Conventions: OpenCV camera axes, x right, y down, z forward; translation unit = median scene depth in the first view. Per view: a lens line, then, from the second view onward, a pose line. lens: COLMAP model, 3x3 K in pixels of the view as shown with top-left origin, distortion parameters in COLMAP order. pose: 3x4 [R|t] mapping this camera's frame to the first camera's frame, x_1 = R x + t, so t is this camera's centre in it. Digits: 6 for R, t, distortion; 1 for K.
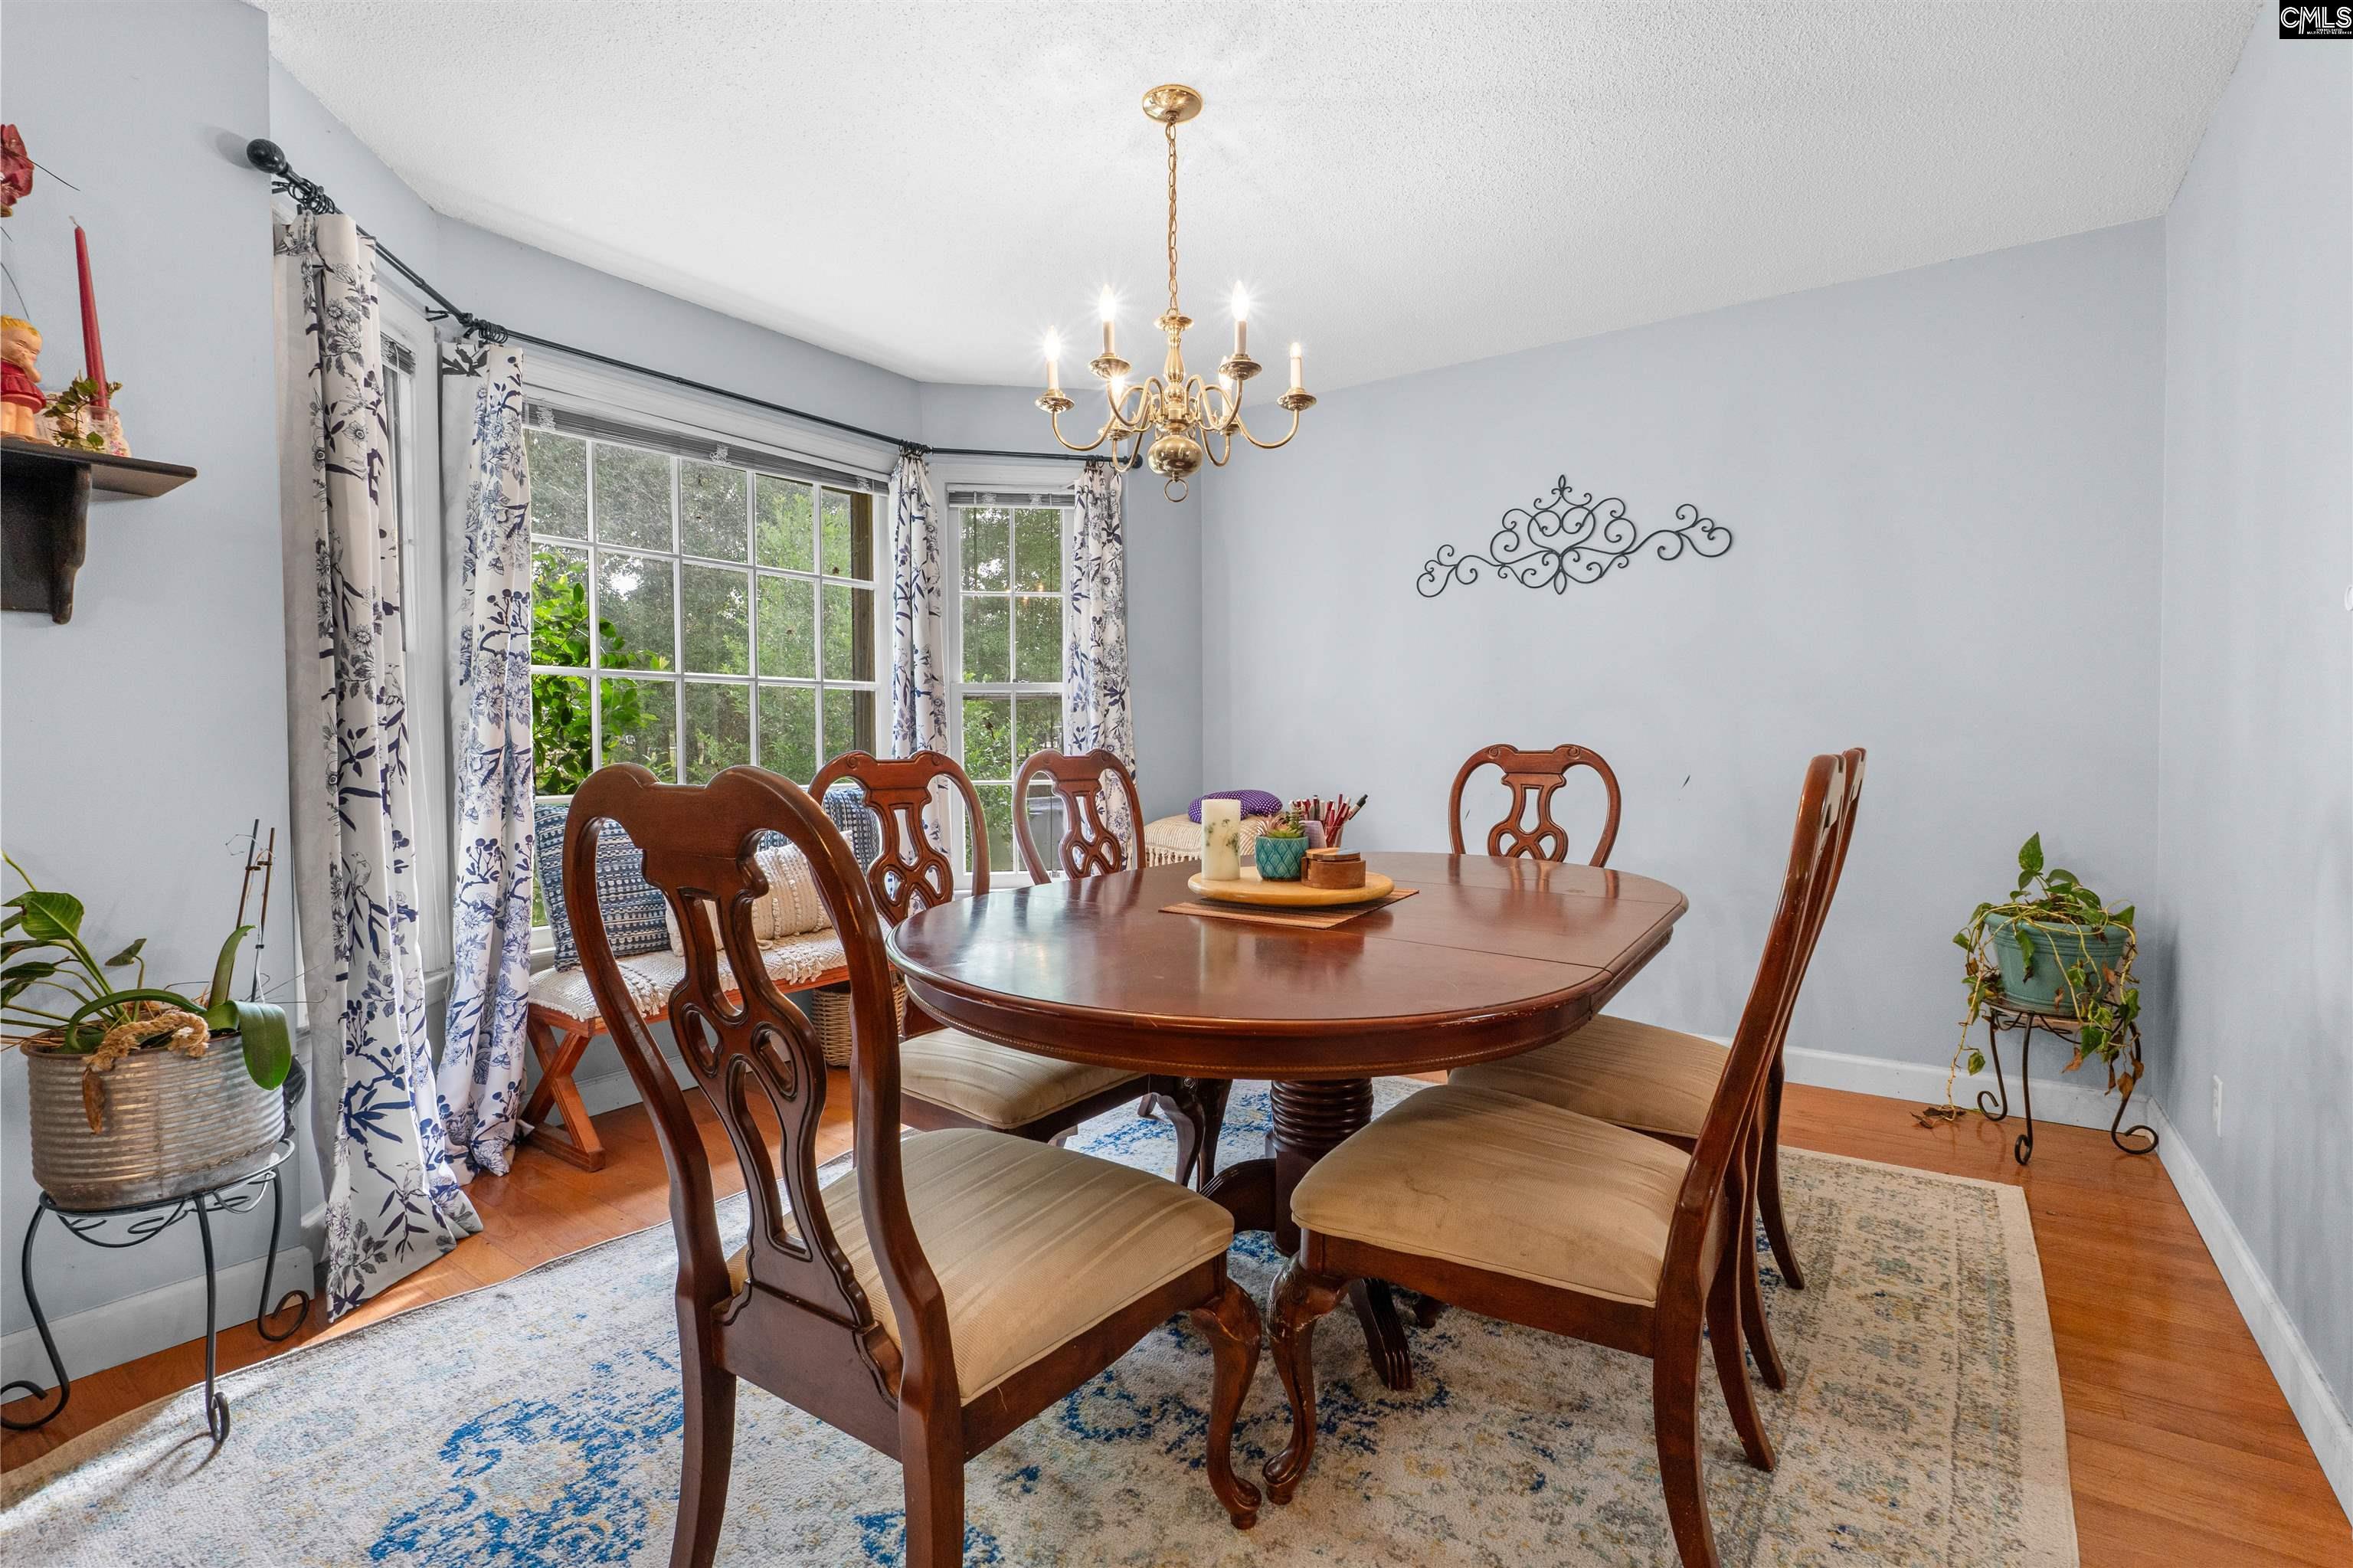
lens RADIAL K [[1072.8, 0, 1173.0], [0, 1072.8, 770.3], [0, 0, 1]] dist [-0.004461, -0.000651]
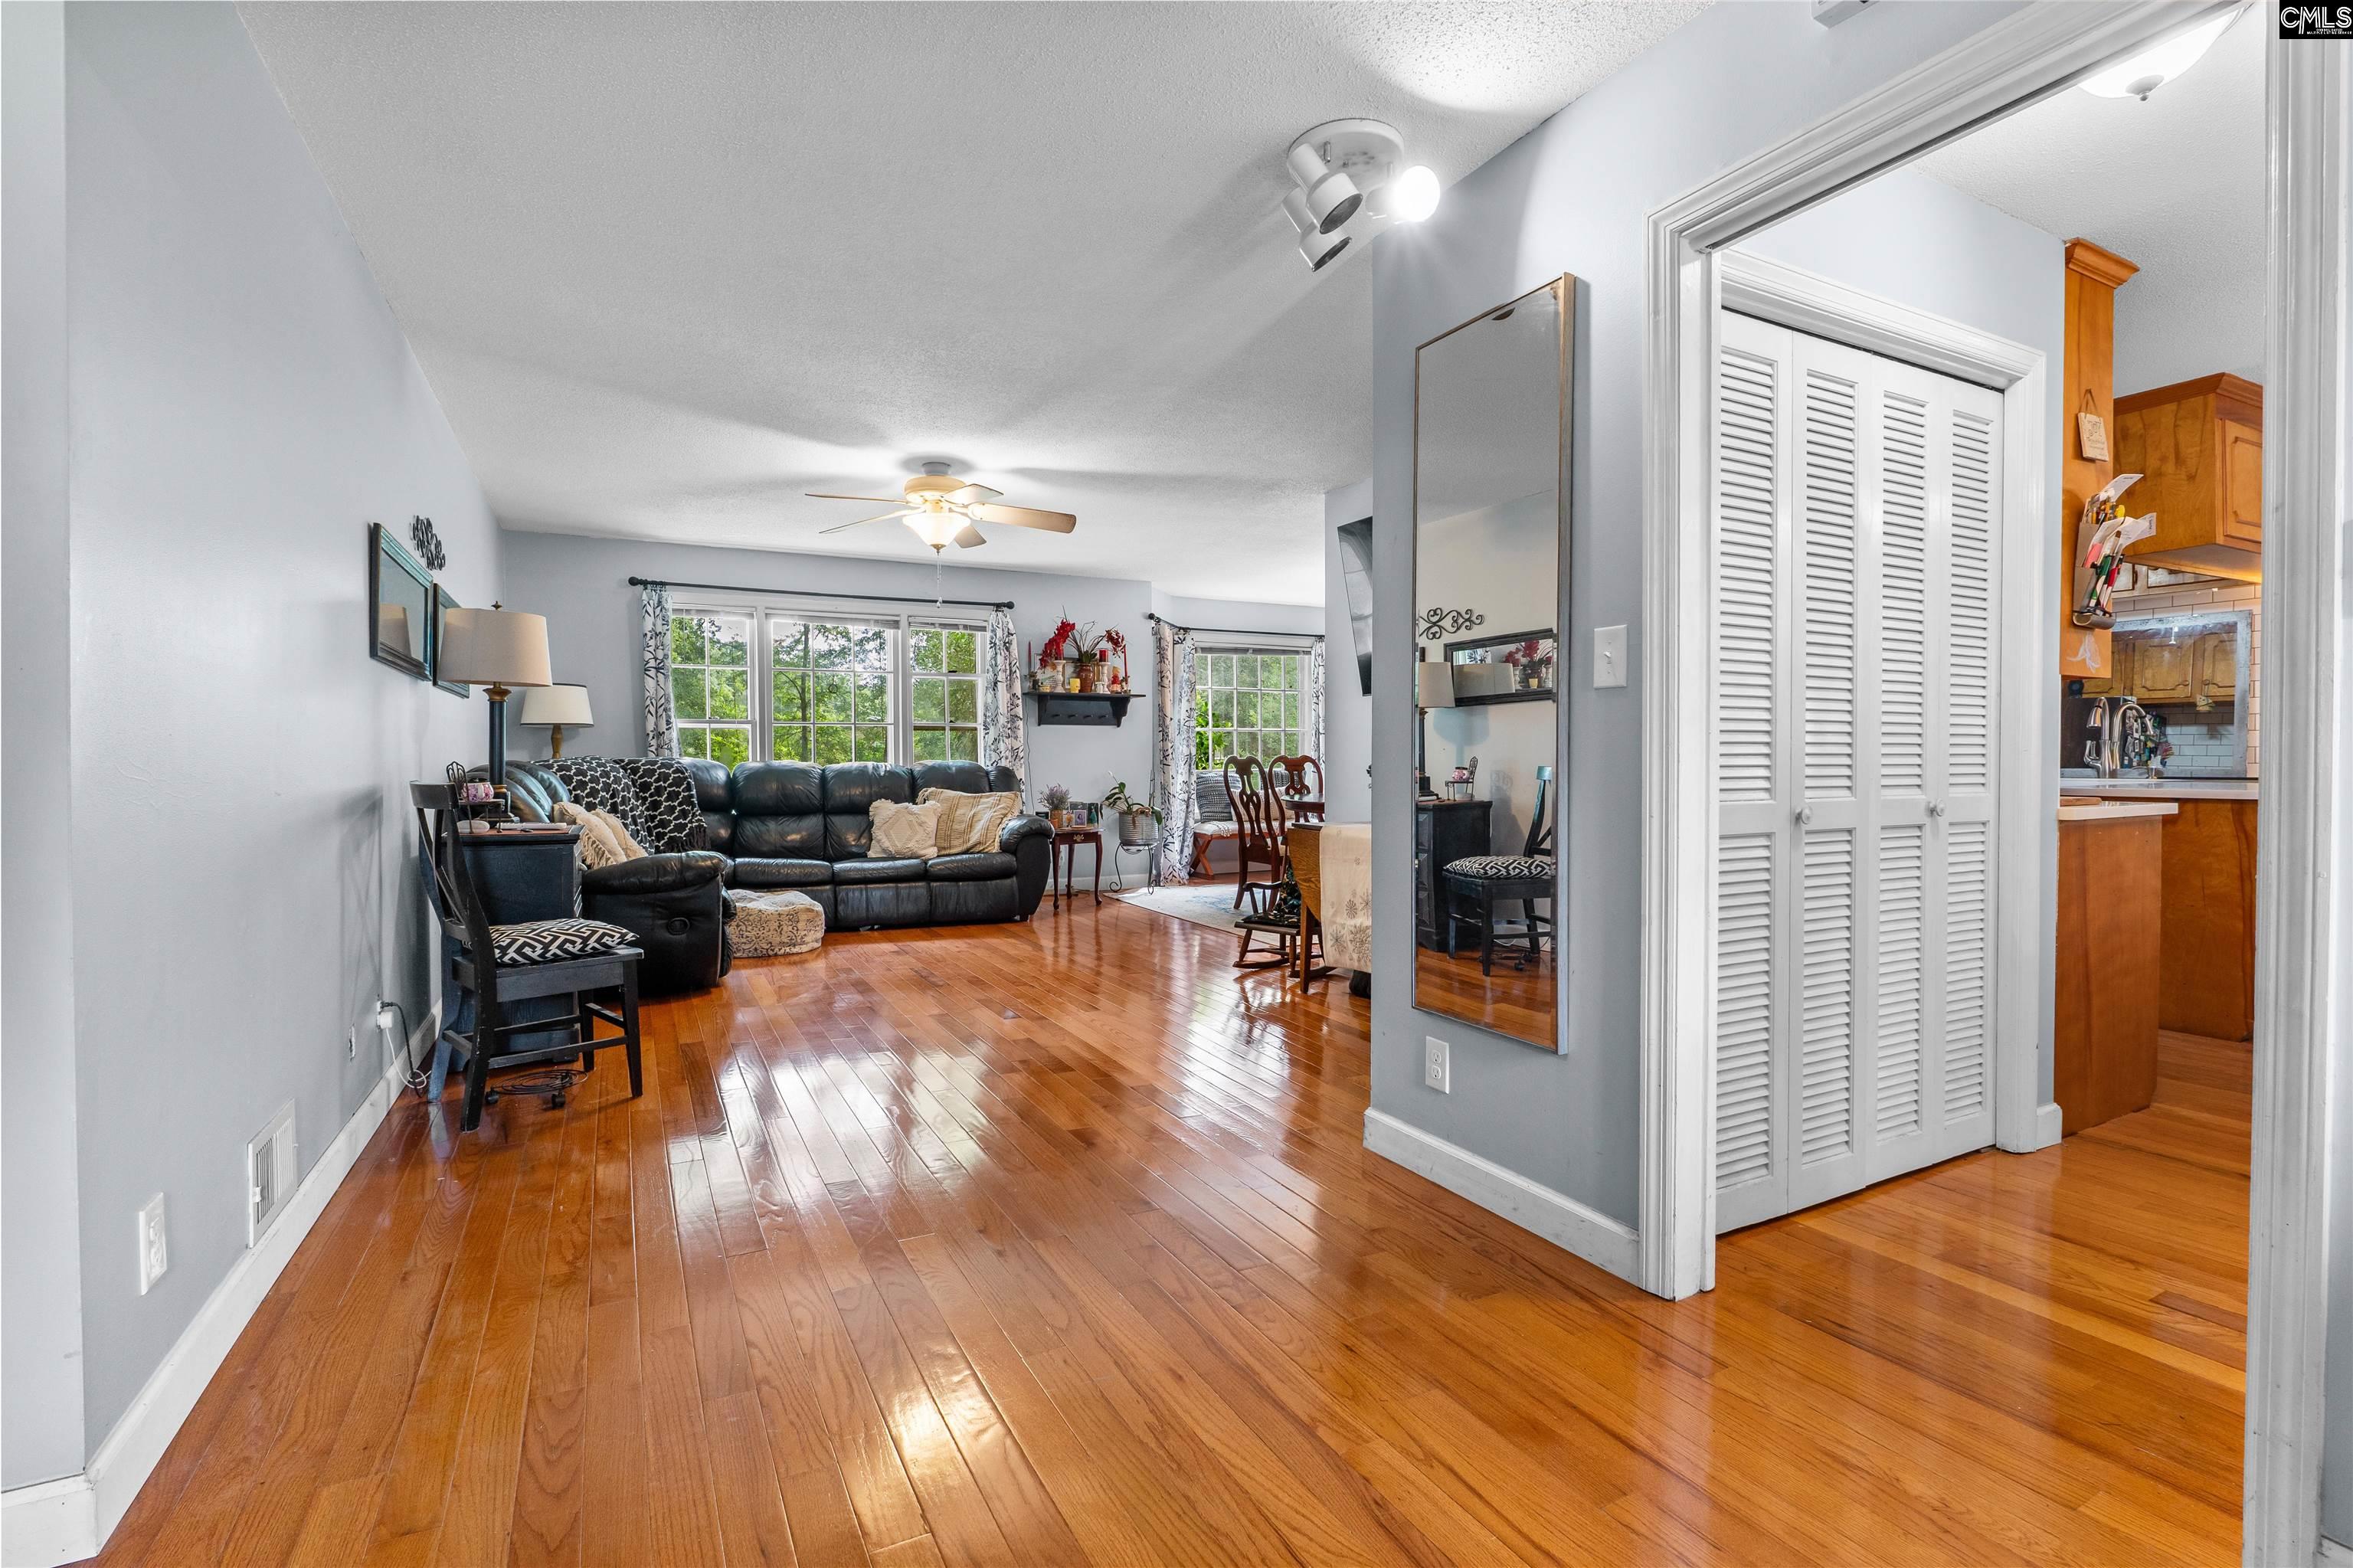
lens RADIAL K [[1072.8, 0, 1173.0], [0, 1072.8, 770.3], [0, 0, 1]] dist [-0.004461, -0.000651]
pose [[0.889653, 0.008753, -0.456554, 1.050122], [-0.014715, 0.999847, -0.009506, 0.074746], [0.456401, 0.015175, 0.889645, -2.437591]]
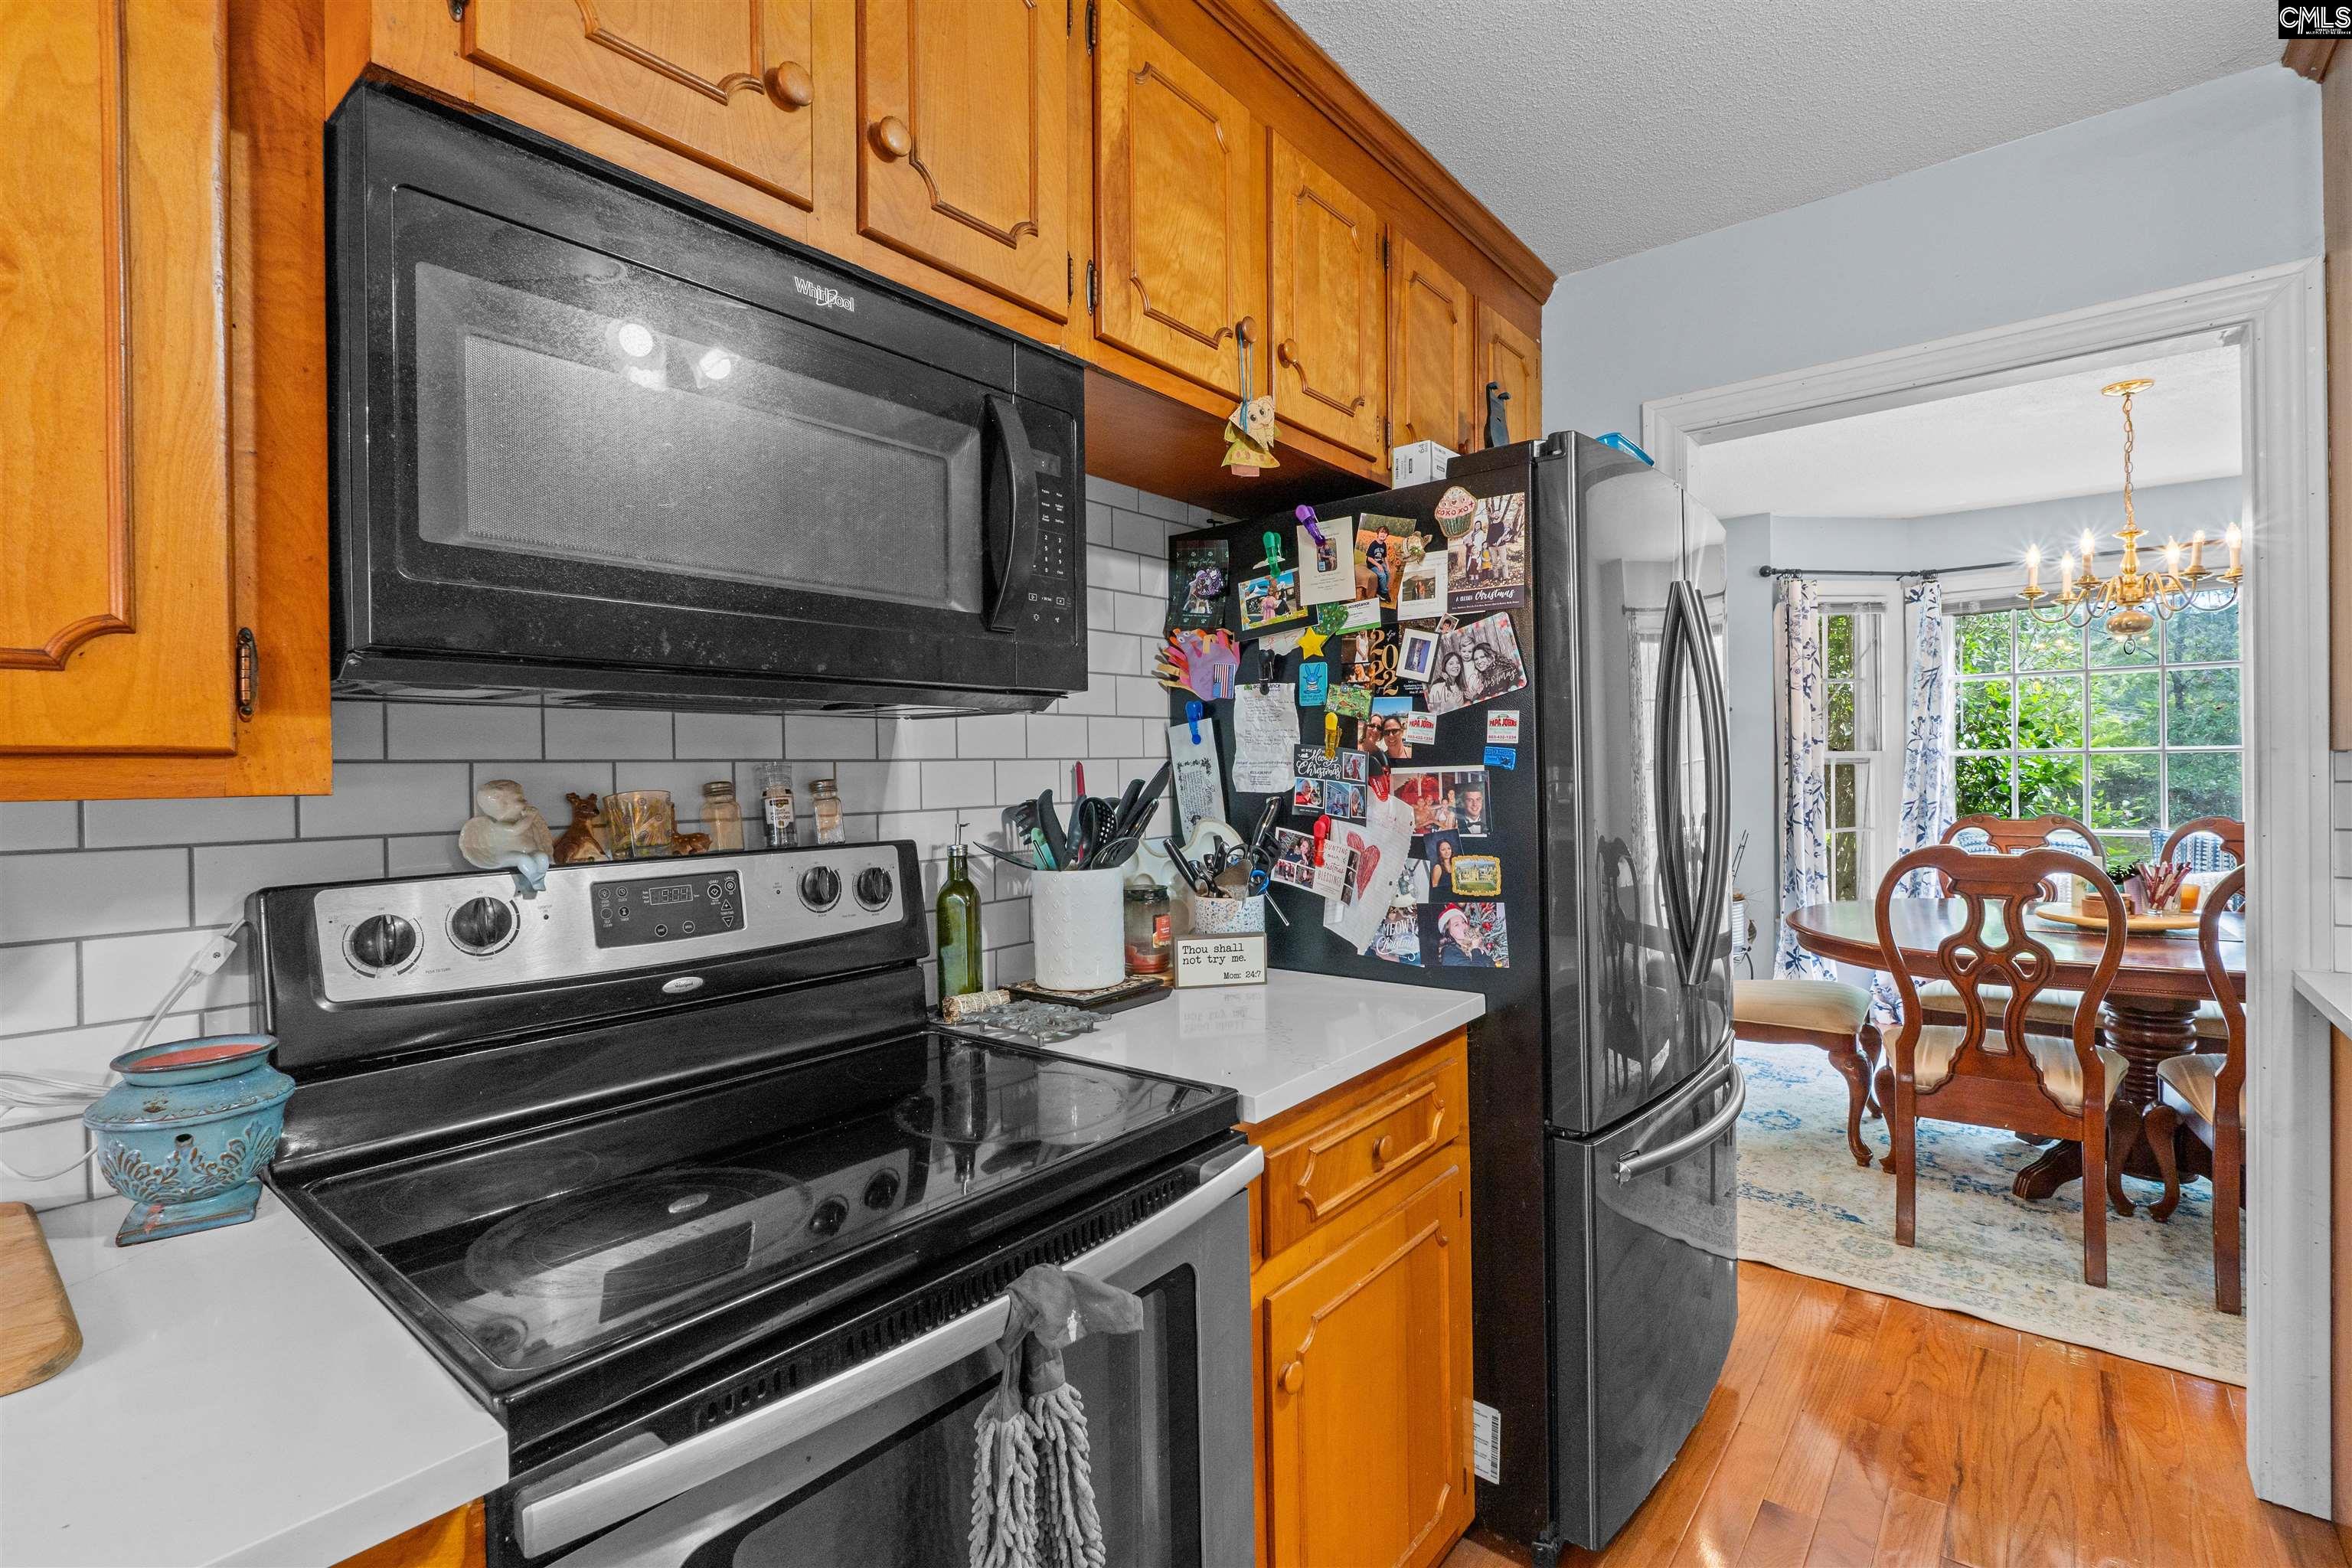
lens RADIAL K [[1072.3, 0, 1172.5], [0, 1072.3, 770.3], [0, 0, 1]] dist [-0.004461, -0.000651]
pose [[-0.070743, 0.008889, -0.997455, 1.584306], [-0.006753, 0.999933, 0.009390, -0.098031], [0.997472, 0.007400, -0.070678, -0.205268]]
